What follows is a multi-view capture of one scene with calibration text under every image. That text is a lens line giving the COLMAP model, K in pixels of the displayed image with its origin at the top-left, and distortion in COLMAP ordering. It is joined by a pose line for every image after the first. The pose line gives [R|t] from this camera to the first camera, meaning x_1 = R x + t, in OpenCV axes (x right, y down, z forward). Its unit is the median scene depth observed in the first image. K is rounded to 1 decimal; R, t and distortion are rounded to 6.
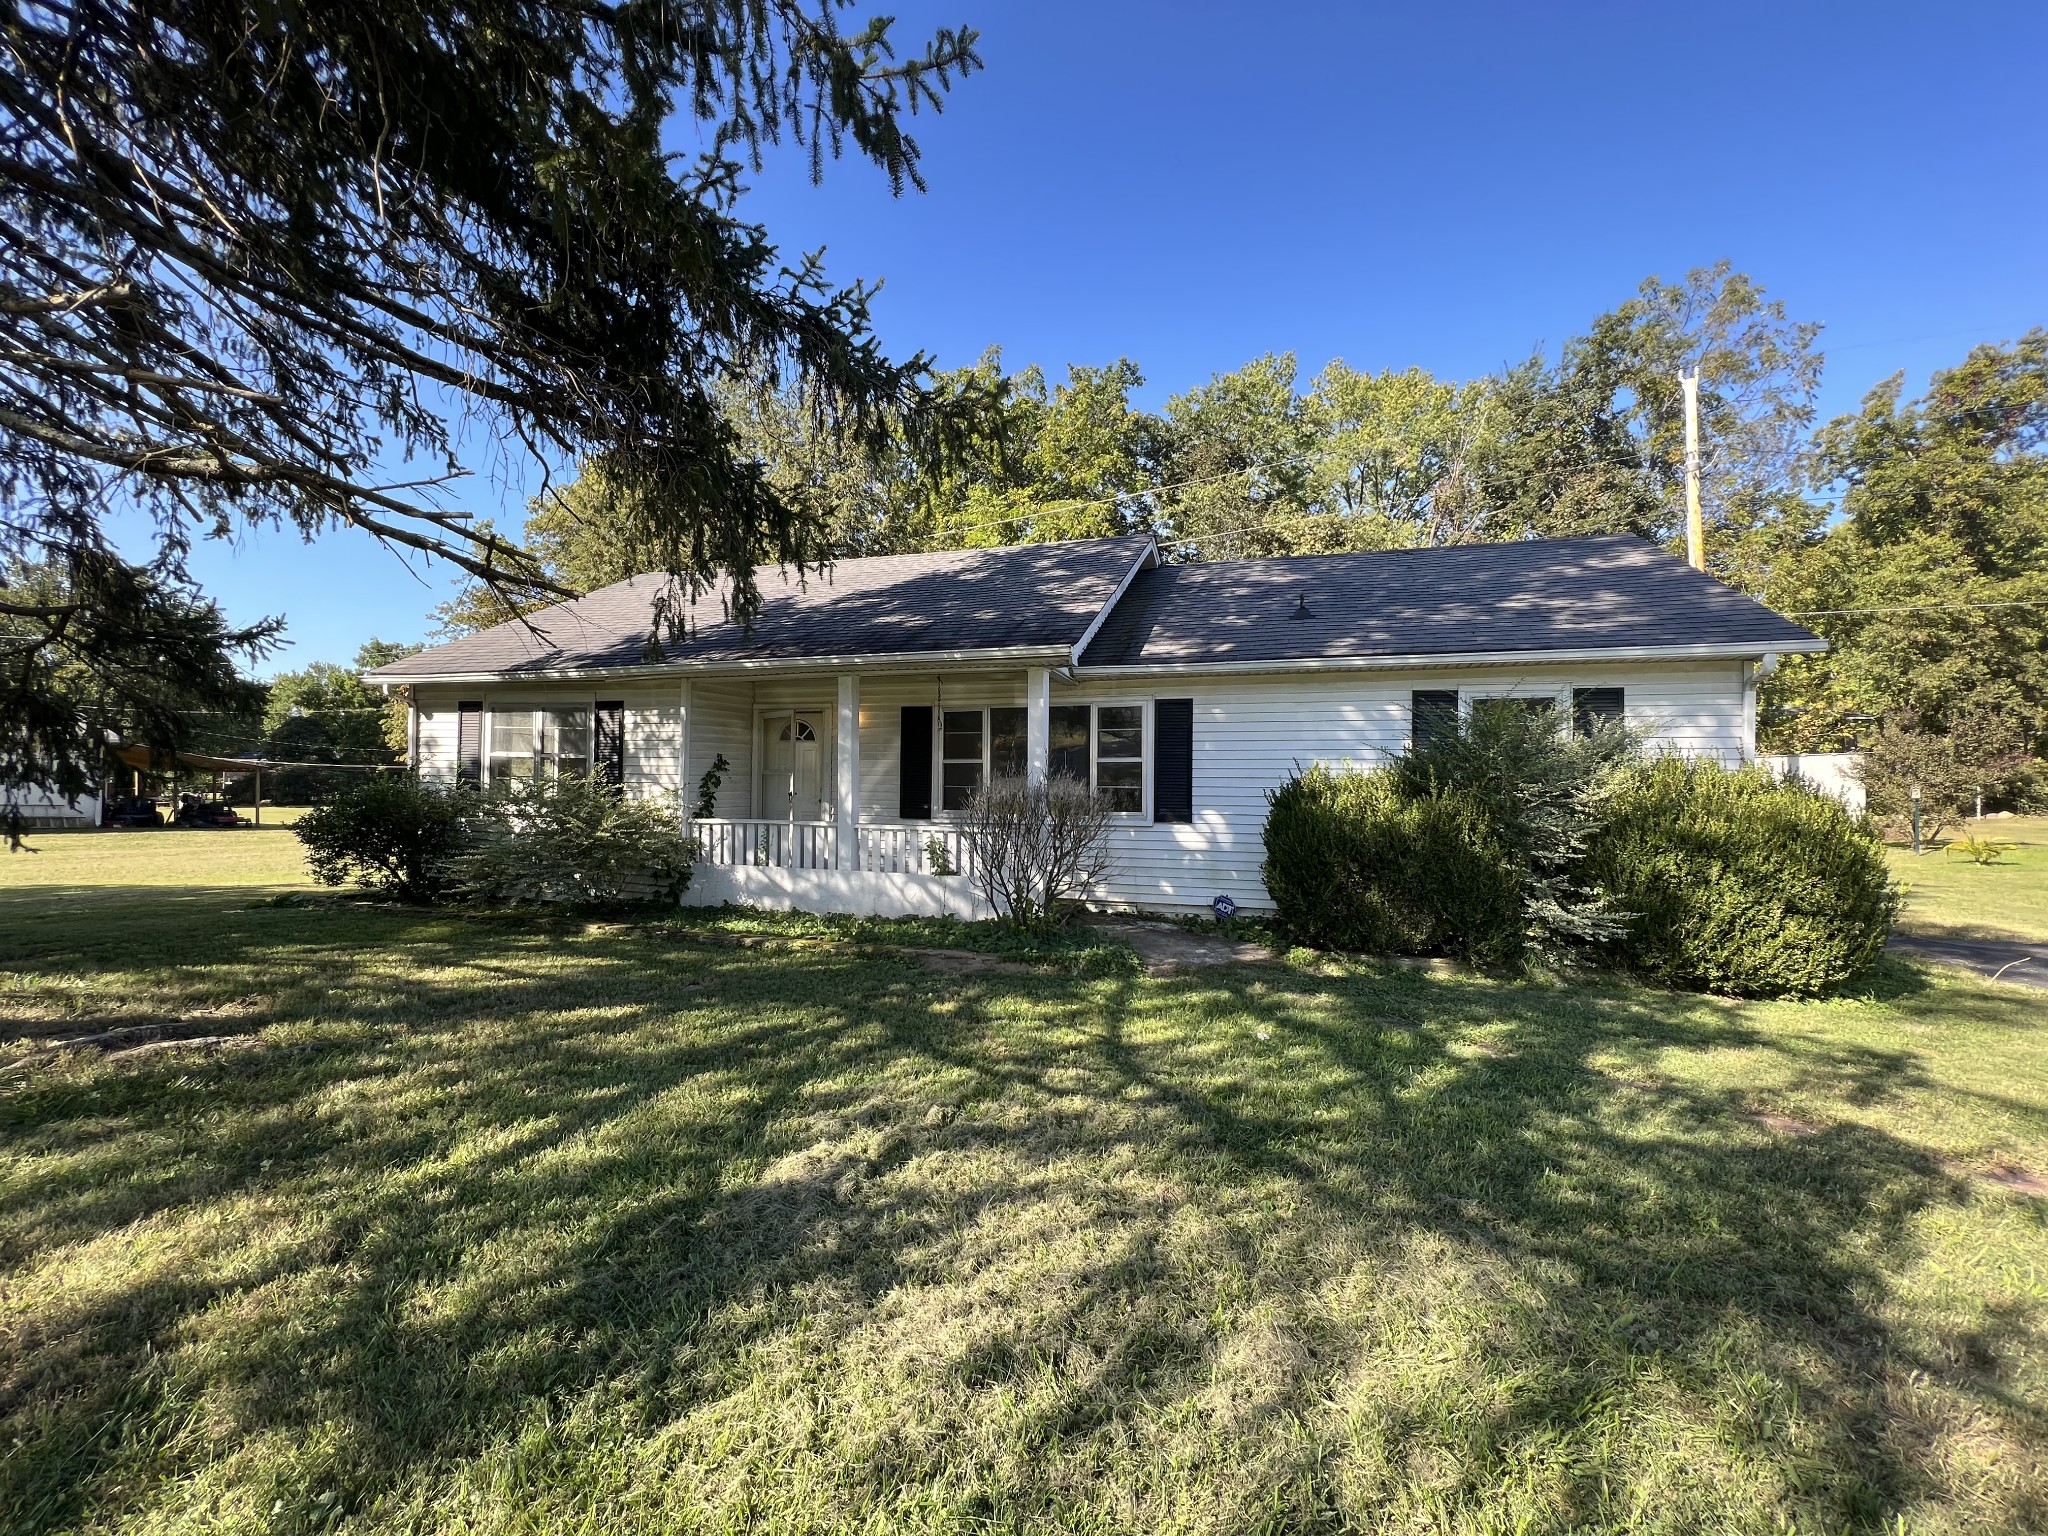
lens RADIAL K [[822.1, 0, 1024.0], [0, 822.1, 768.0], [0, 0, 1]] dist [-0.003613, -0.000094]
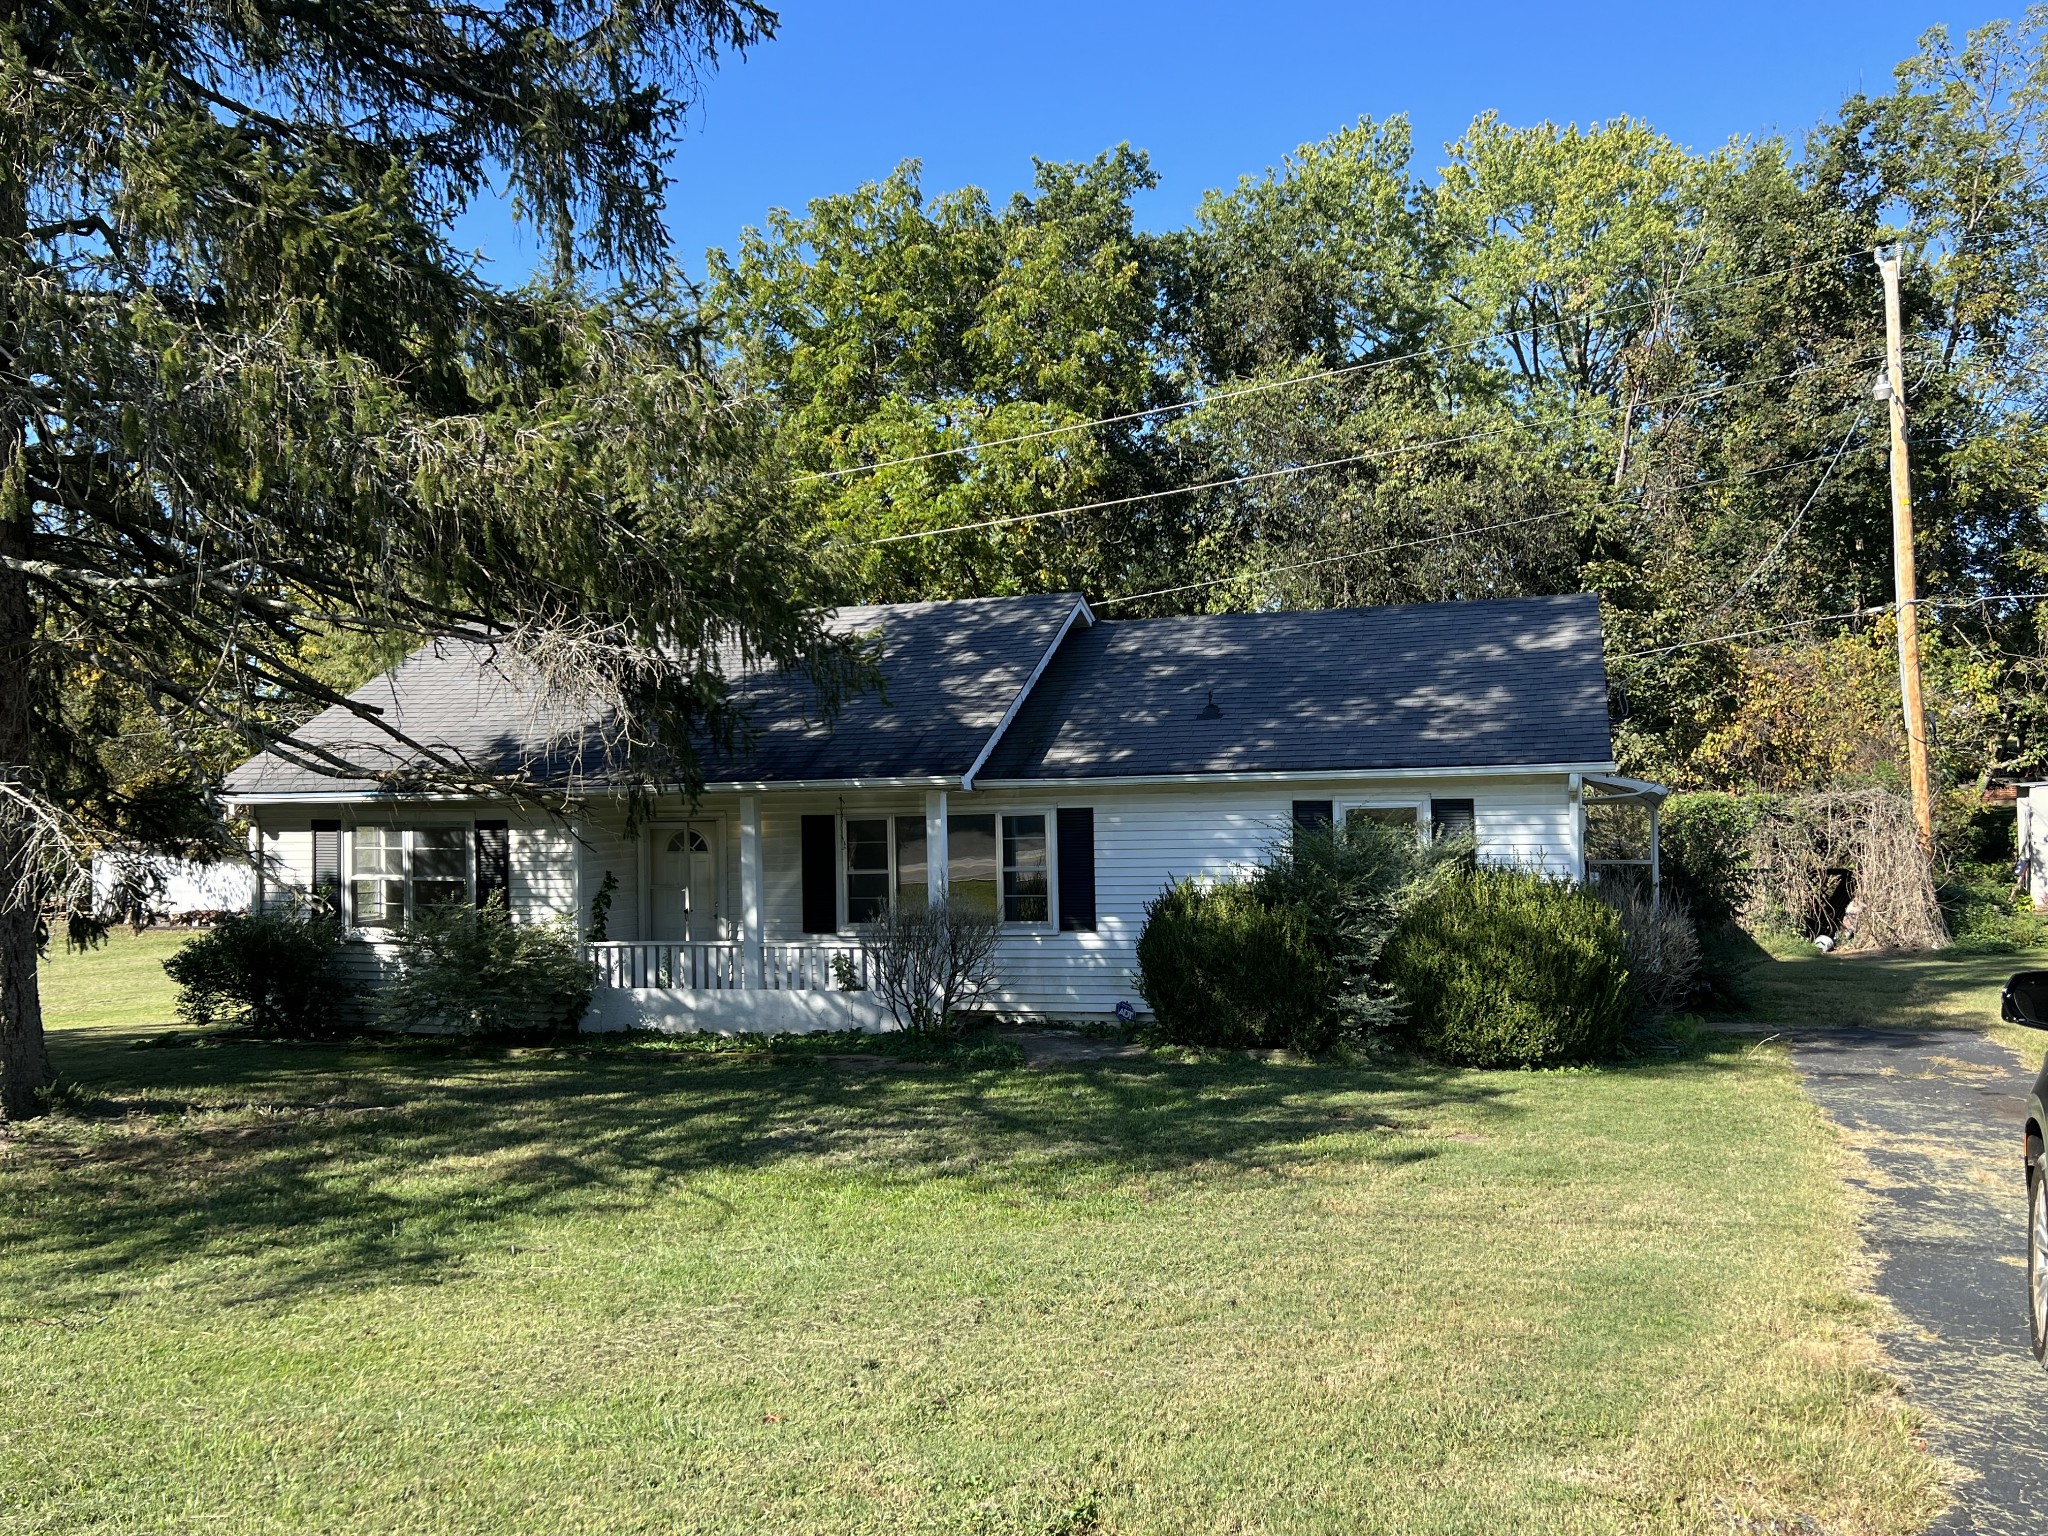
lens RADIAL K [[1571.1, 0, 1024.0], [0, 1571.1, 768.0], [0, 0, 1]] dist [0.102150, -0.125865]
pose [[0.999506, -0.028549, 0.013151, 0.093549], [0.028714, 0.999510, -0.012487, -0.107772], [-0.012788, 0.012858, 0.999836, -0.904193]]
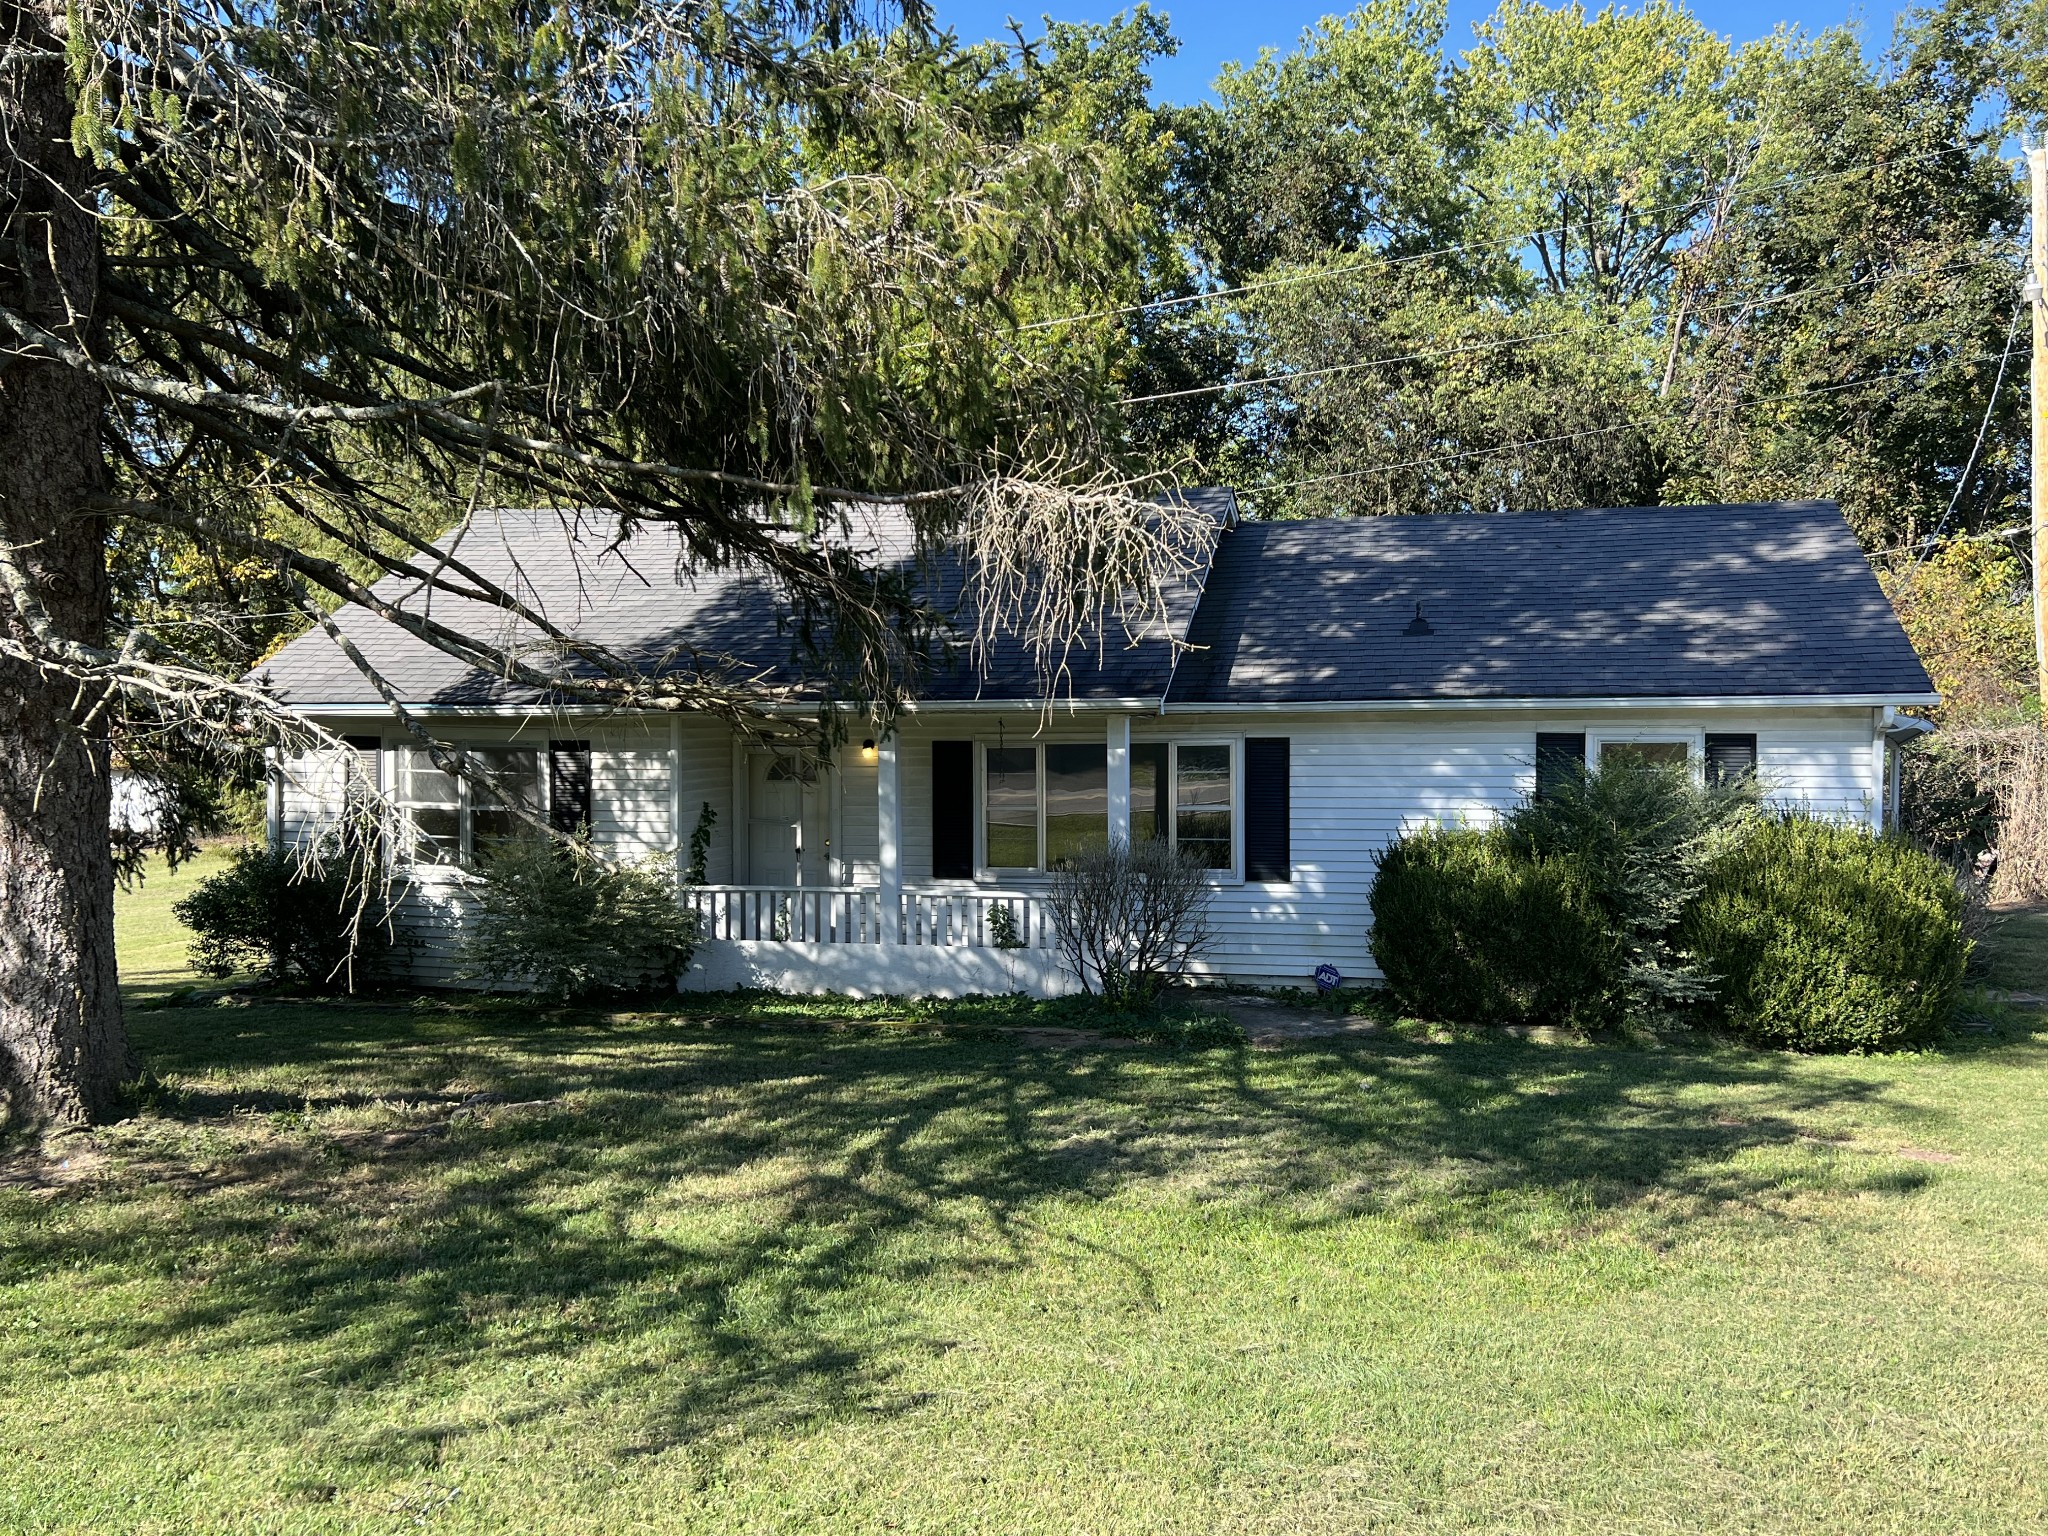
lens RADIAL K [[1632.3, 0, 1024.0], [0, 1632.3, 768.0], [0, 0, 1]] dist [0.080934, -0.092057]
pose [[0.998091, -0.014909, 0.059940, -0.170575], [0.012775, 0.999276, 0.035827, -0.113063], [-0.060431, -0.034993, 0.997559, -0.673798]]
